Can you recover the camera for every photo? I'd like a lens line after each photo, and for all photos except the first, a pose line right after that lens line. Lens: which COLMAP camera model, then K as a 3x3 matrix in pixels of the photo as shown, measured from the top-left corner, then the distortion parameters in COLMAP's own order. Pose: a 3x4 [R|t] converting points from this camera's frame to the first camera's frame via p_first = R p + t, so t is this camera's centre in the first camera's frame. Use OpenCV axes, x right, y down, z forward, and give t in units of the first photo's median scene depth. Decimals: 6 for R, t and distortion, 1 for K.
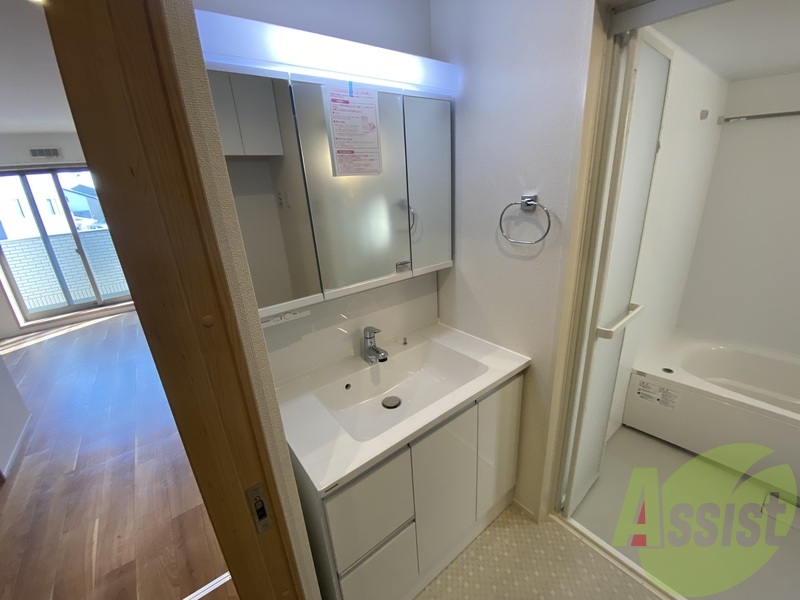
lens RADIAL K [[325.8, 0, 397.3], [0, 325.8, 299.1], [0, 0, 1]] dist [0.008289, -0.014104]
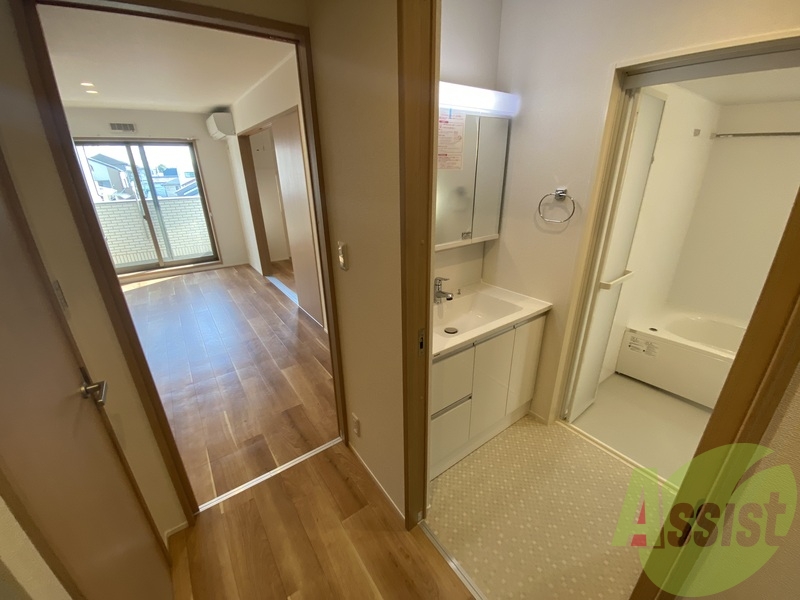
lens RADIAL K [[325.8, 0, 398.7], [0, 325.8, 298.9], [0, 0, 1]] dist [0.008289, -0.014104]
pose [[0.998408, 0.054220, -0.015558, -0.229025], [-0.053482, 0.997579, 0.044458, 0.122999], [0.017931, -0.043555, 0.998890, -0.416766]]
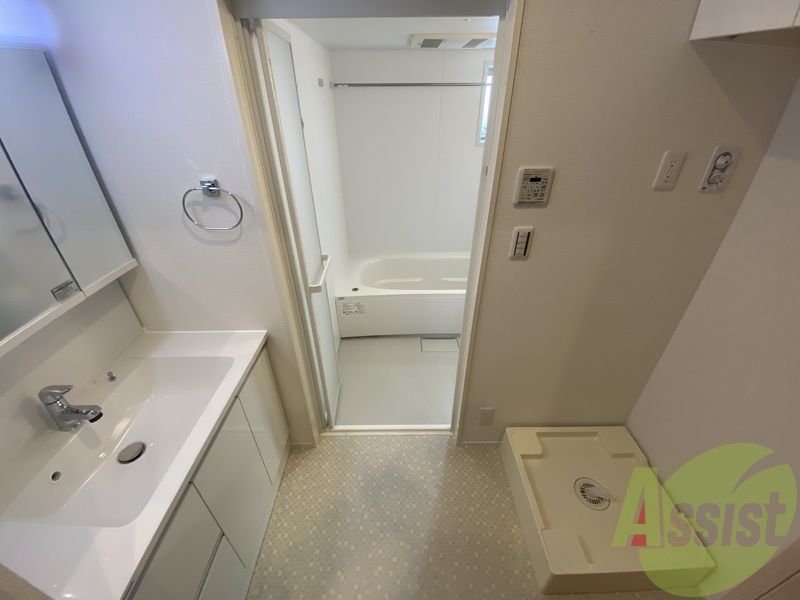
lens RADIAL K [[325.8, 0, 398.6], [0, 325.8, 299.2], [0, 0, 1]] dist [0.008289, -0.014104]
pose [[0.605894, -0.367727, 0.705457, -0.044660], [0.234434, 0.929913, 0.283378, -0.109533], [-0.760219, -0.006314, 0.649636, -0.029249]]
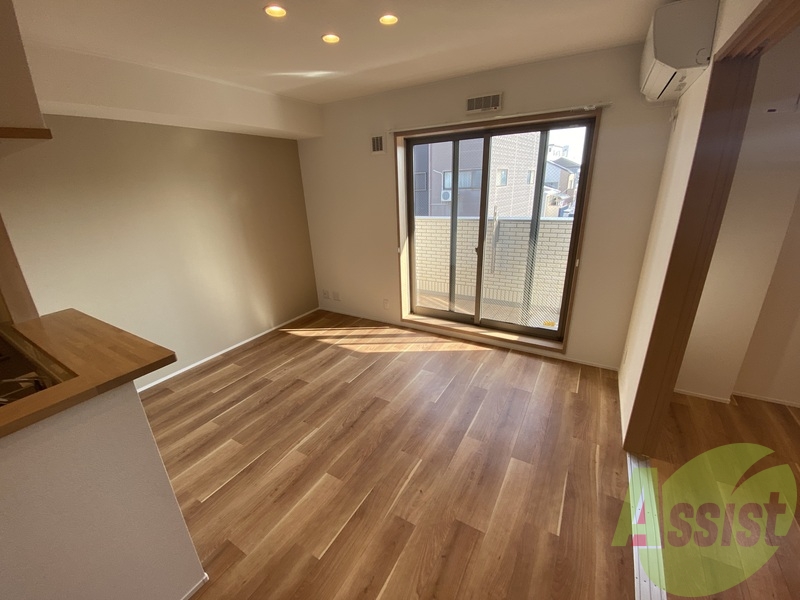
lens RADIAL K [[325.8, 0, 398.9], [0, 325.8, 299.5], [0, 0, 1]] dist [0.008289, -0.014104]
pose [[0.366009, 0.356608, -0.859575, -1.231056], [-0.290256, 0.921335, 0.258638, -0.581513], [0.884188, 0.154833, 0.440724, 1.732703]]
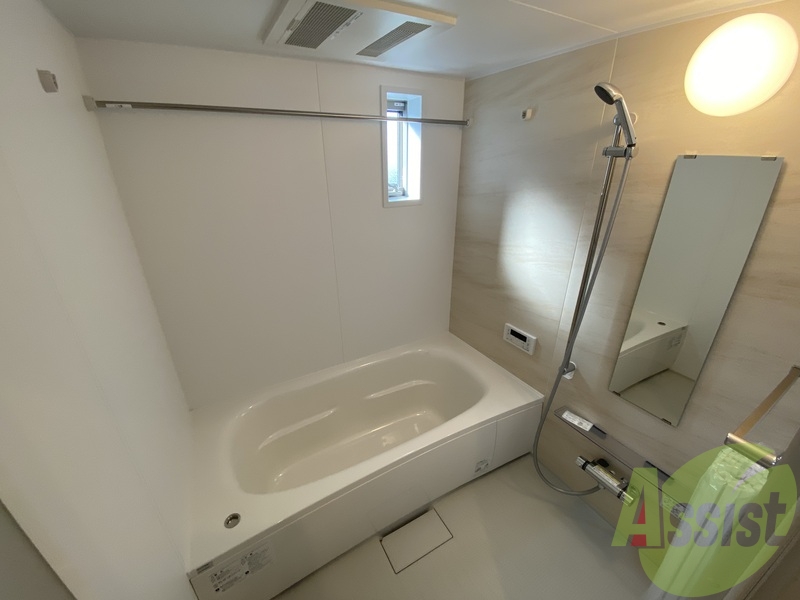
lens RADIAL K [[325.8, 0, 401.1], [0, 325.8, 295.5], [0, 0, 1]] dist [0.008289, -0.014104]
pose [[0.135252, -0.330314, 0.934130, 0.576731], [0.323249, 0.905919, 0.273535, -0.298490], [-0.936599, 0.264960, 0.229301, 0.587443]]
